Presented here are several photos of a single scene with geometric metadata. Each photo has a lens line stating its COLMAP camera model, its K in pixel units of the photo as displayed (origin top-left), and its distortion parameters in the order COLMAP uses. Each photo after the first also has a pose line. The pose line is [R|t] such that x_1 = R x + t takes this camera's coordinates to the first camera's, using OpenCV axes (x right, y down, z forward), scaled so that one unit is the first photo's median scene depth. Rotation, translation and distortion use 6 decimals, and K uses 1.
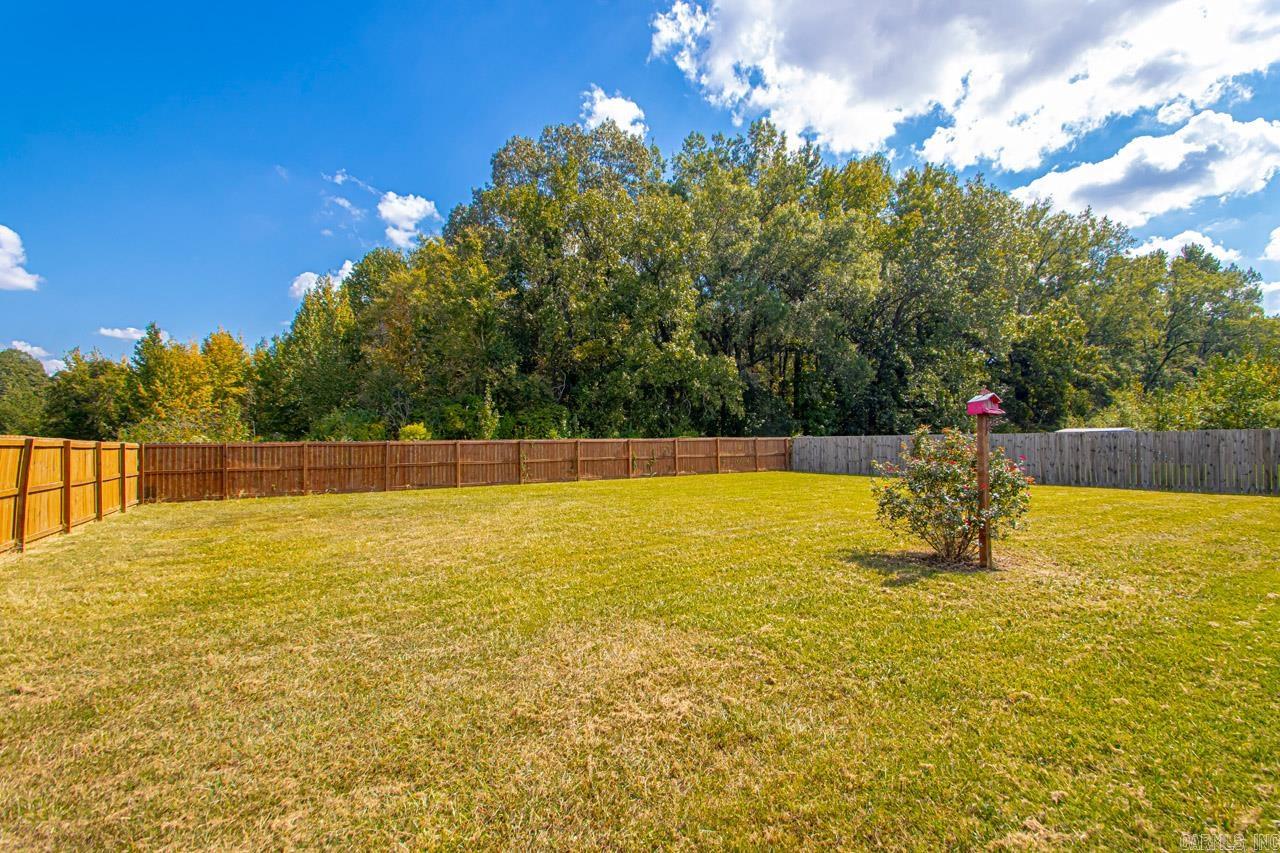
lens RADIAL K [[592.6, 0, 633.0], [0, 592.6, 424.5], [0, 0, 1]] dist [0.014130, -0.008240]
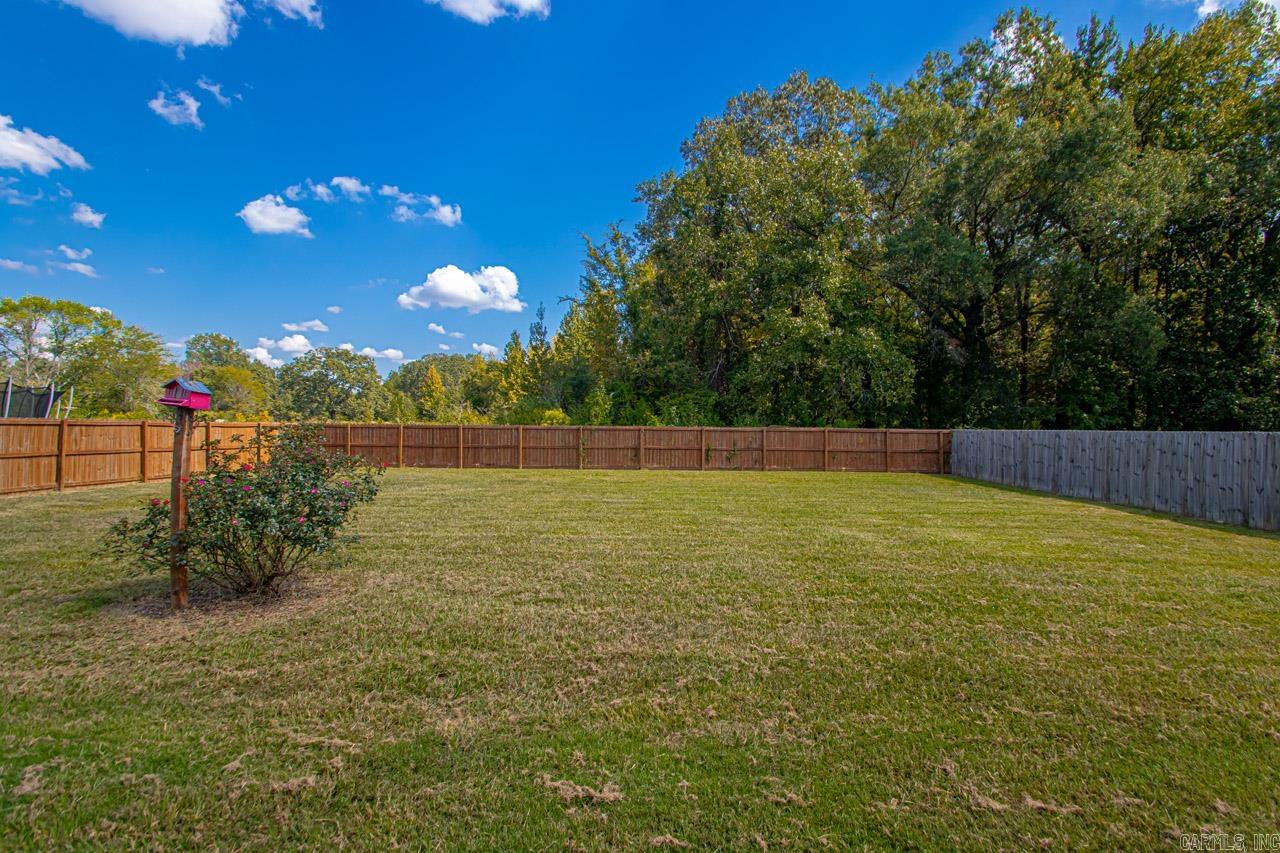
lens RADIAL K [[592.6, 0, 645.6], [0, 592.6, 419.2], [0, 0, 1]] dist [0.014130, -0.008240]
pose [[0.840347, 0.013965, -0.541868, 0.372534], [-0.004484, 0.999813, 0.018814, -0.004910], [0.542030, -0.013381, 0.840253, 0.157180]]
